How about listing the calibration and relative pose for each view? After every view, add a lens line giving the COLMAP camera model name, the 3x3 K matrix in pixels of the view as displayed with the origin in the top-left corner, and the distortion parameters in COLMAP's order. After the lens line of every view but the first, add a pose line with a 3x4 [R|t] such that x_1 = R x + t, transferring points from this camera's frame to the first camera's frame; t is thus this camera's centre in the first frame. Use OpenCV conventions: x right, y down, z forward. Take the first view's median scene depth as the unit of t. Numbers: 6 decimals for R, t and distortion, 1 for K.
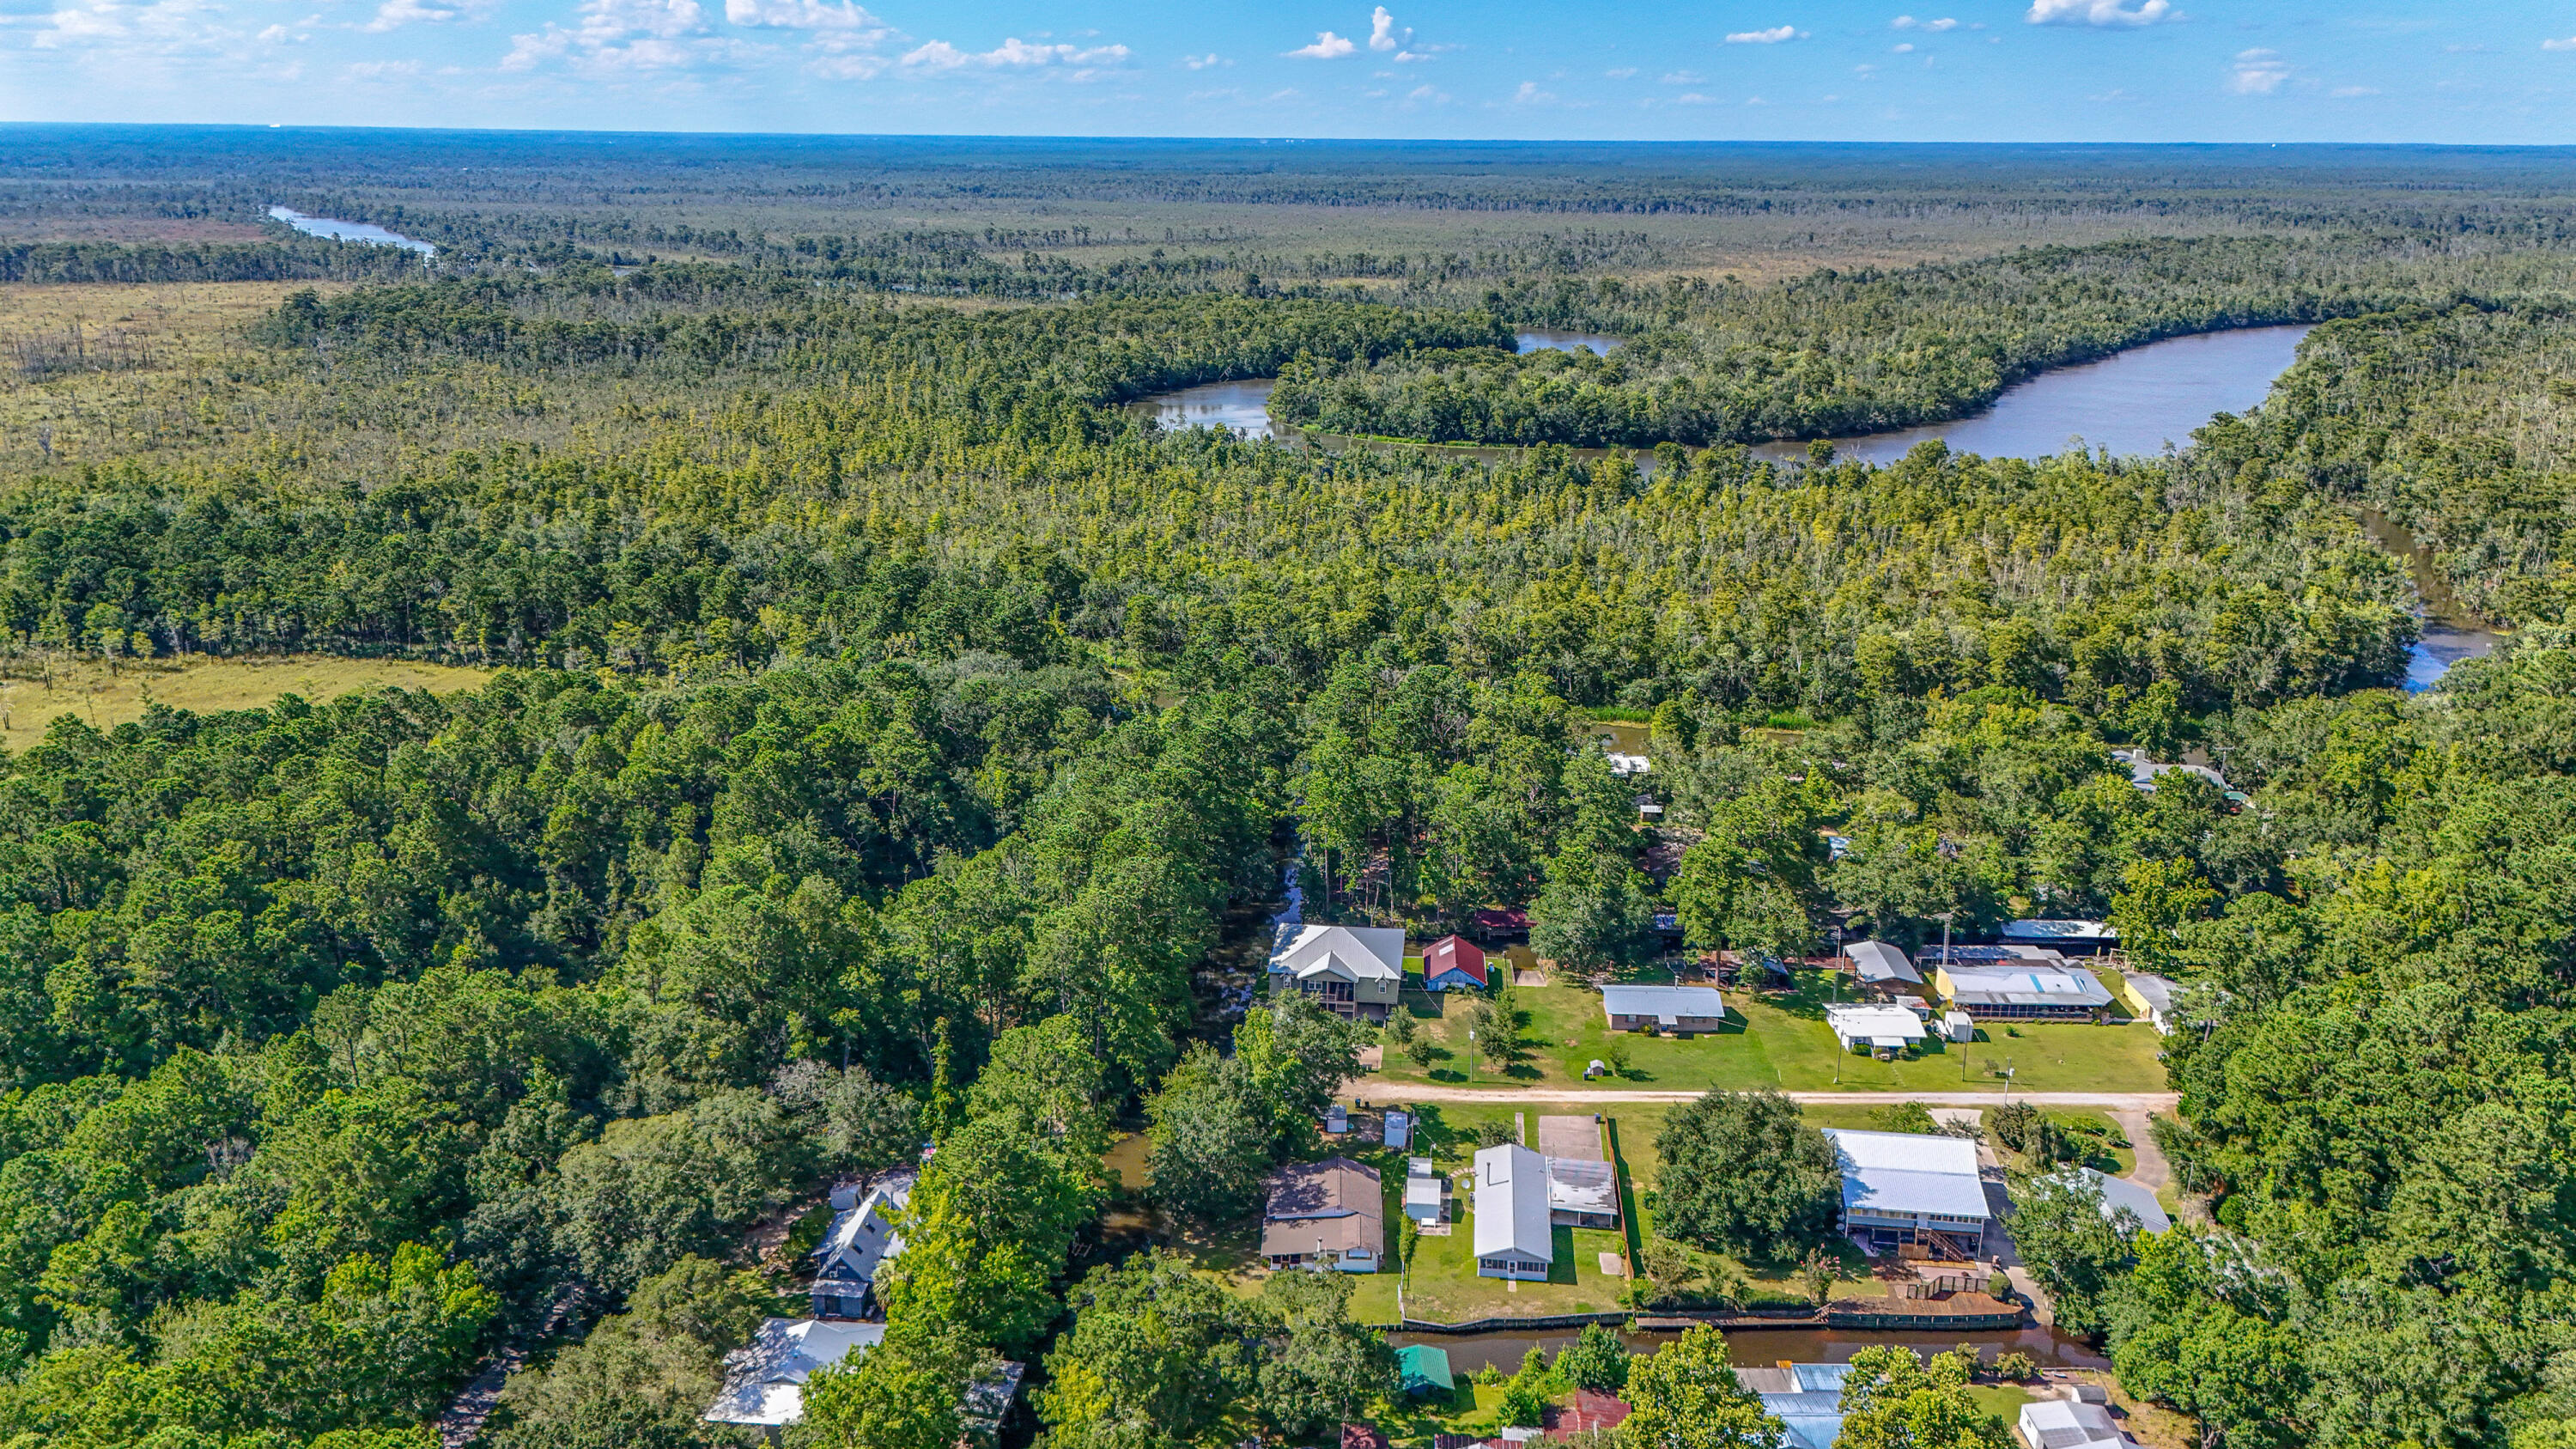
lens RADIAL K [[1908.6, 0, 1282.4], [0, 1908.6, 673.0], [0, 0, 1]] dist [0.084991, -0.074160]
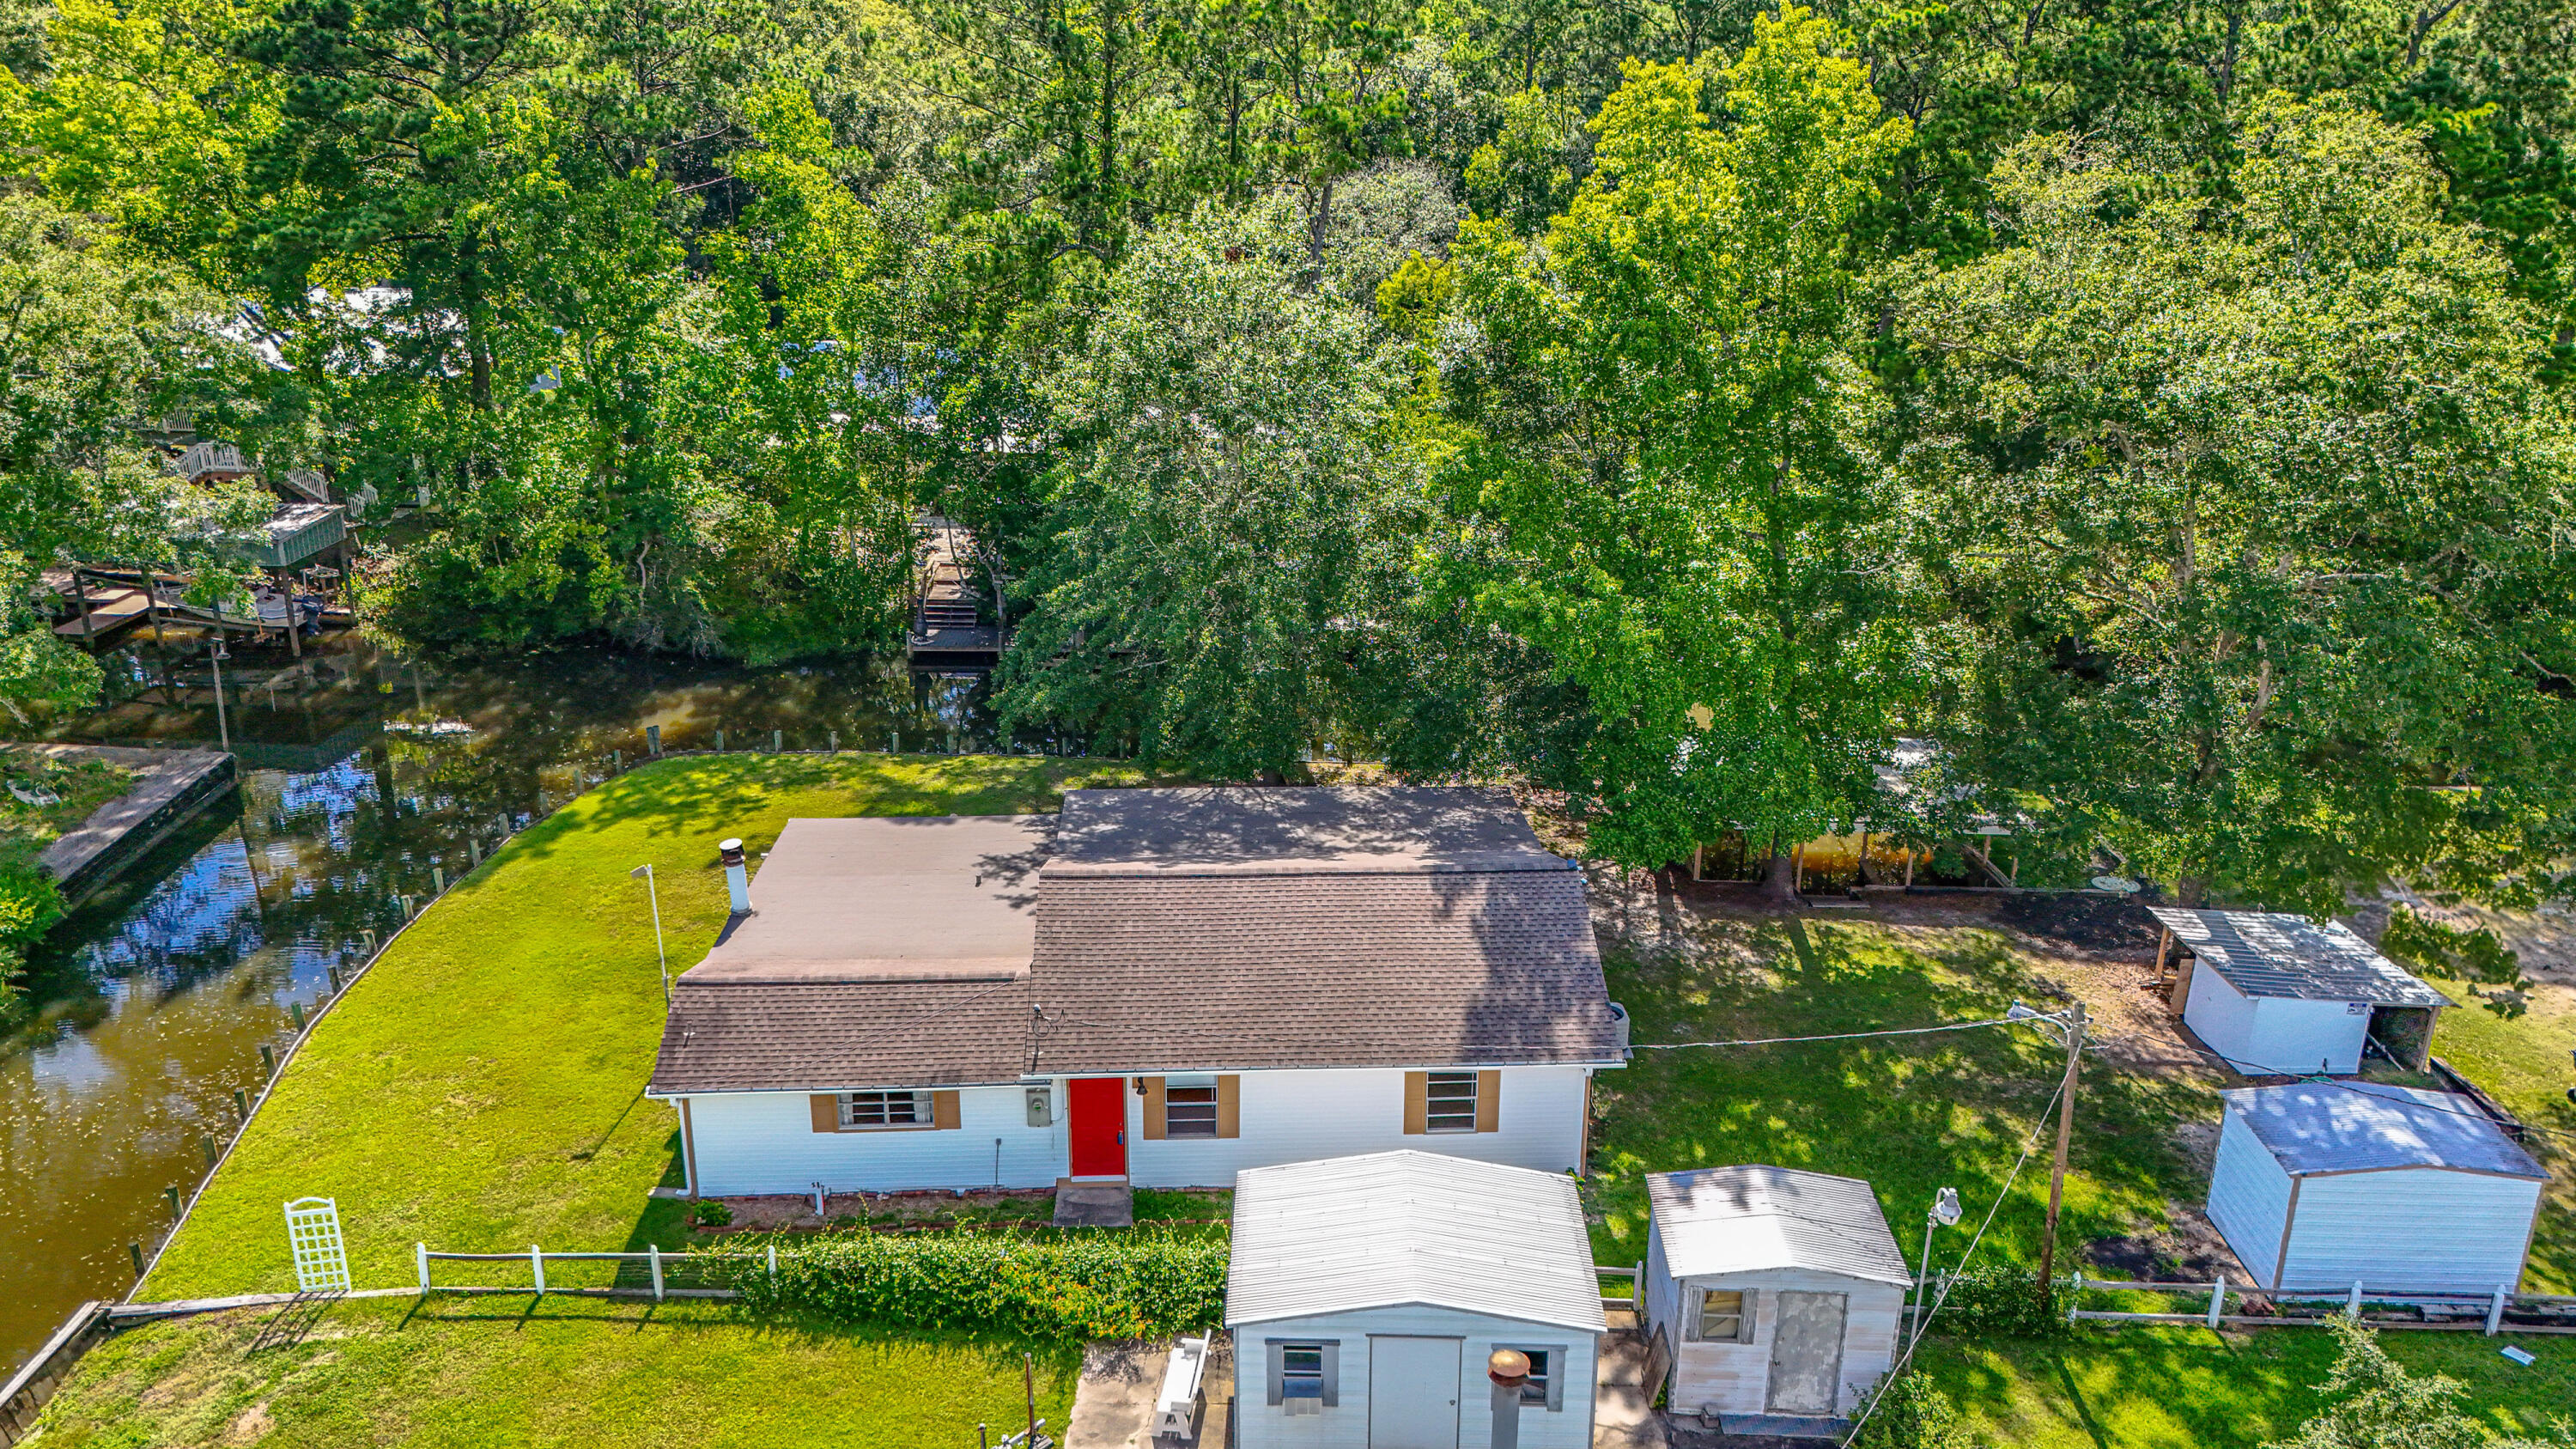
lens RADIAL K [[1900.2, 0, 1283.5], [0, 1900.2, 708.3], [0, 0, 1]] dist [0.075611, -0.075008]
pose [[0.078610, 0.326382, -0.941963, 0.174458], [-0.280509, 0.913952, 0.293267, 0.193406], [0.956627, 0.241176, 0.163399, 0.922297]]
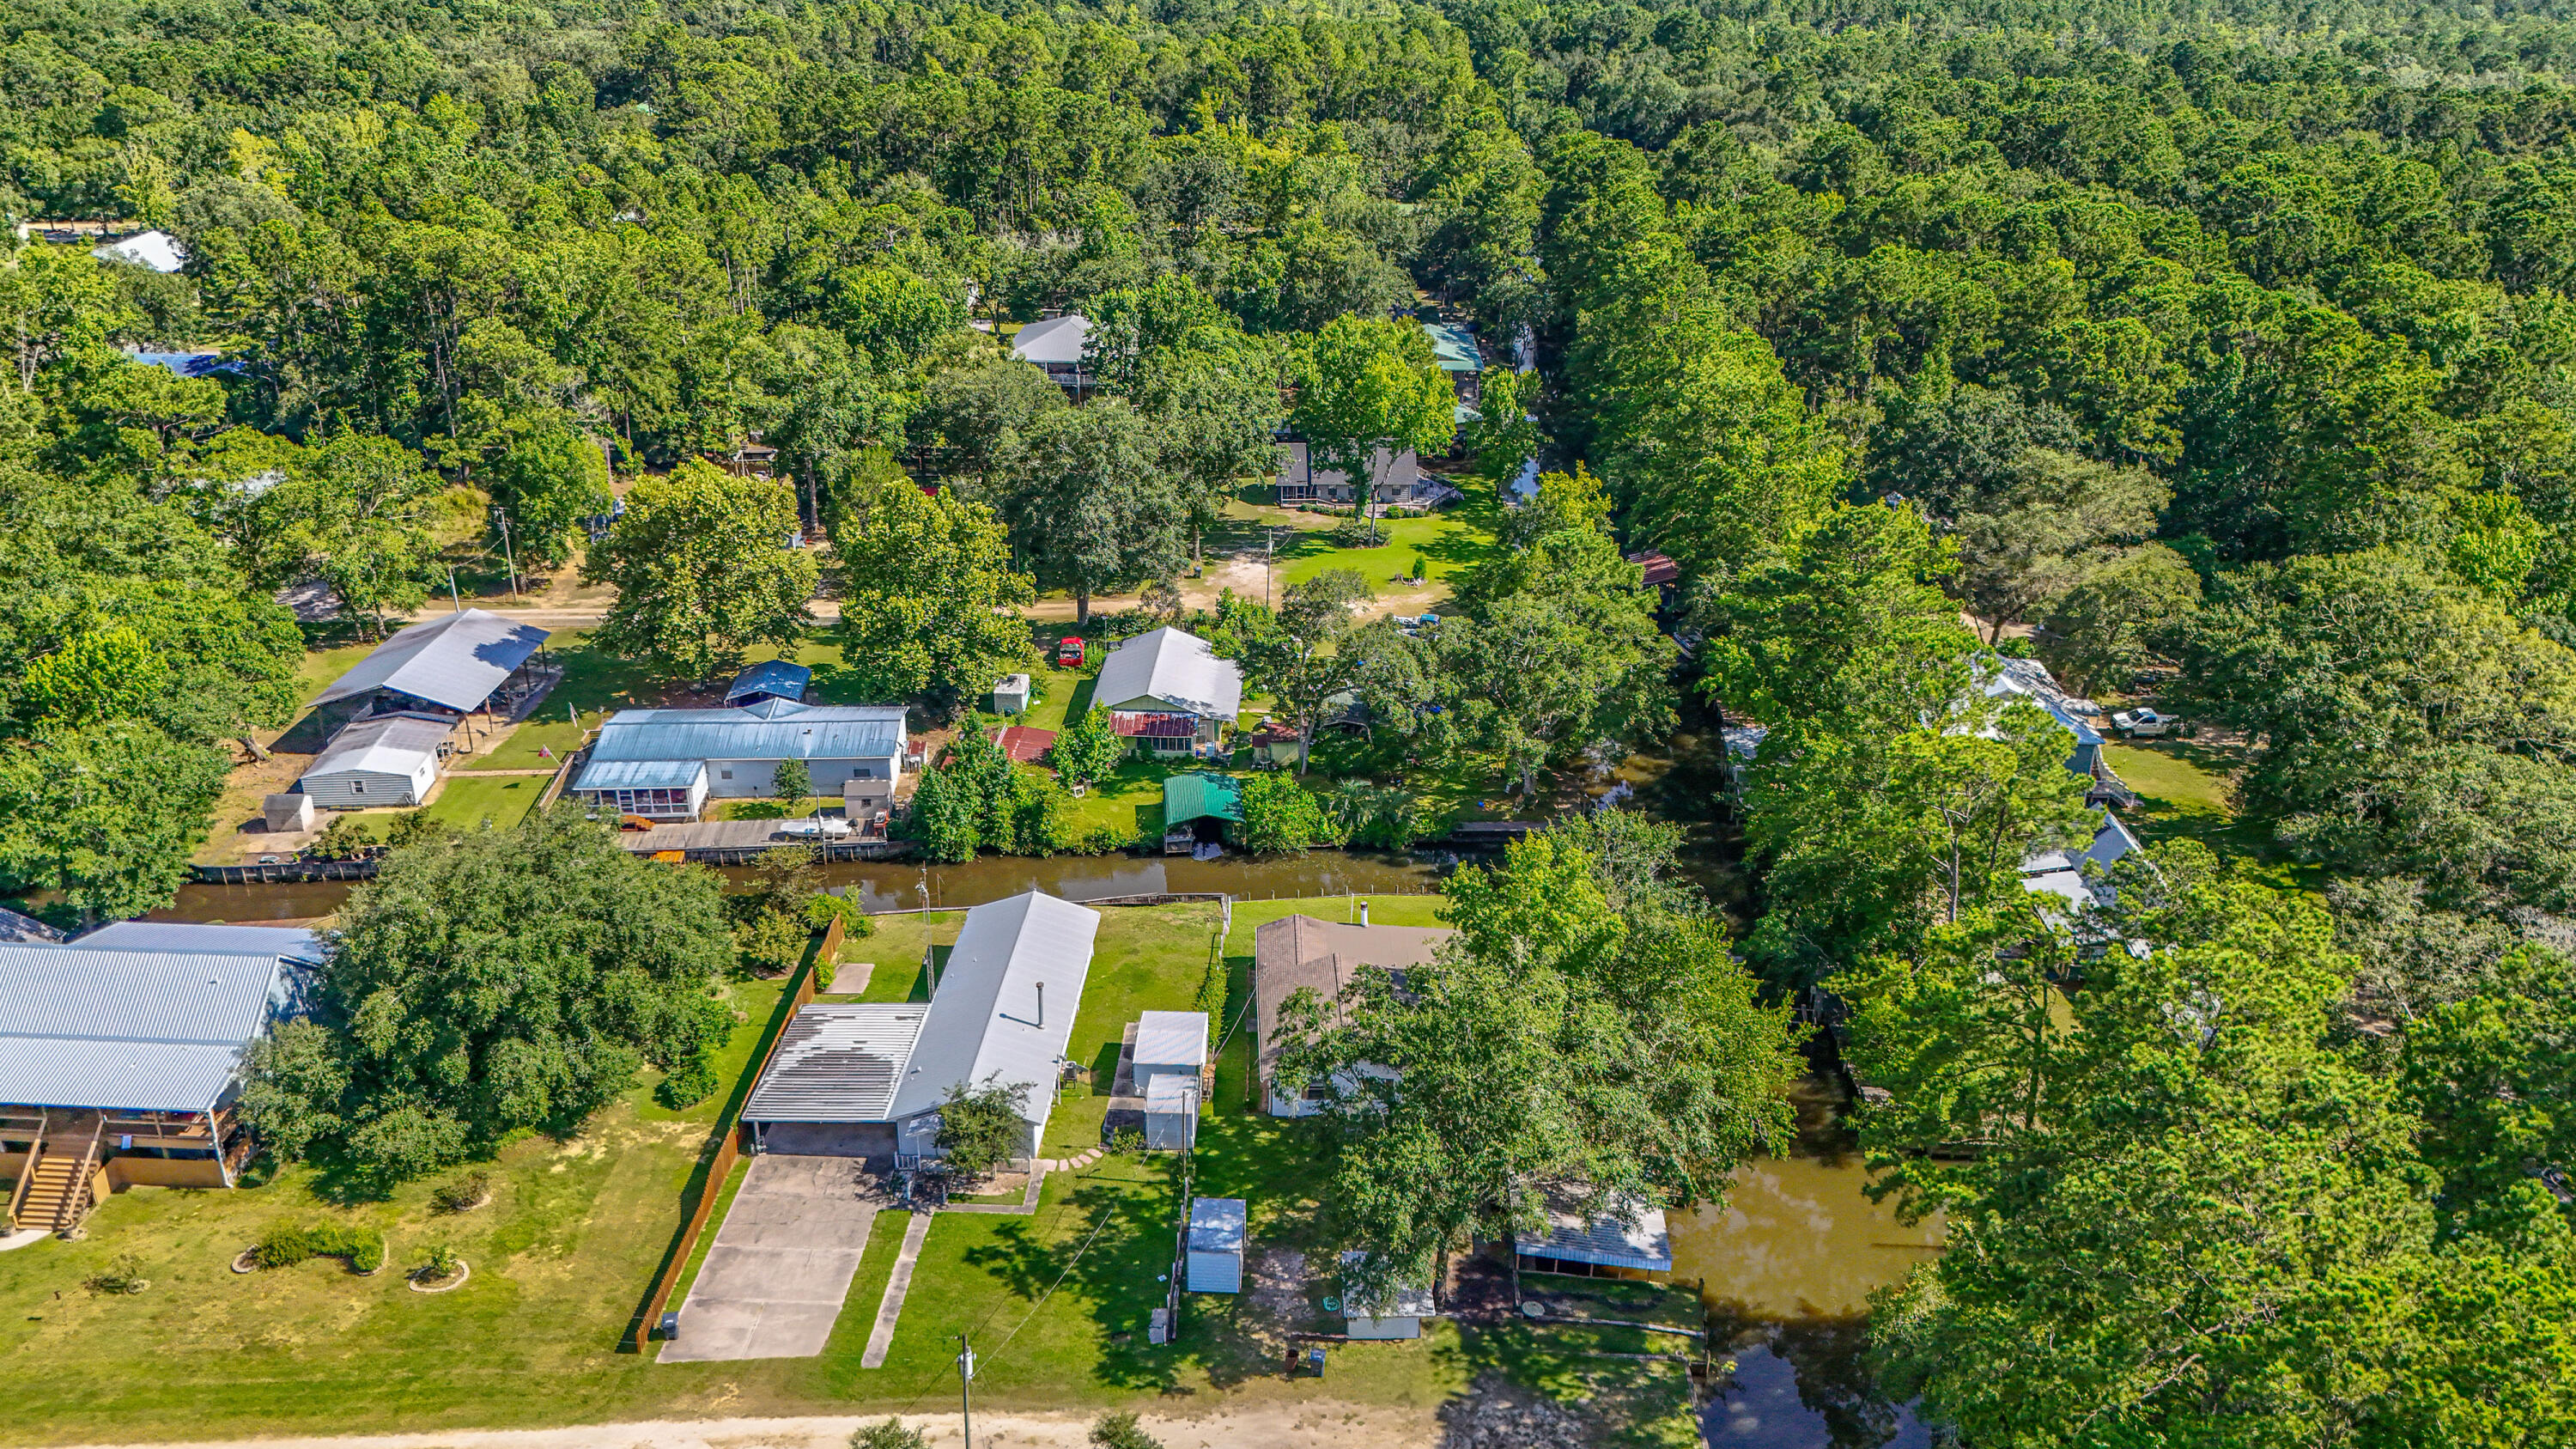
lens RADIAL K [[1900.2, 0, 1283.5], [0, 1900.2, 708.3], [0, 0, 1]] dist [0.075611, -0.075008]
pose [[-0.998052, 0.007662, -0.061918, 0.071055], [-0.032545, 0.782770, 0.621460, -0.099760], [0.053229, 0.622264, -0.780995, 1.276414]]
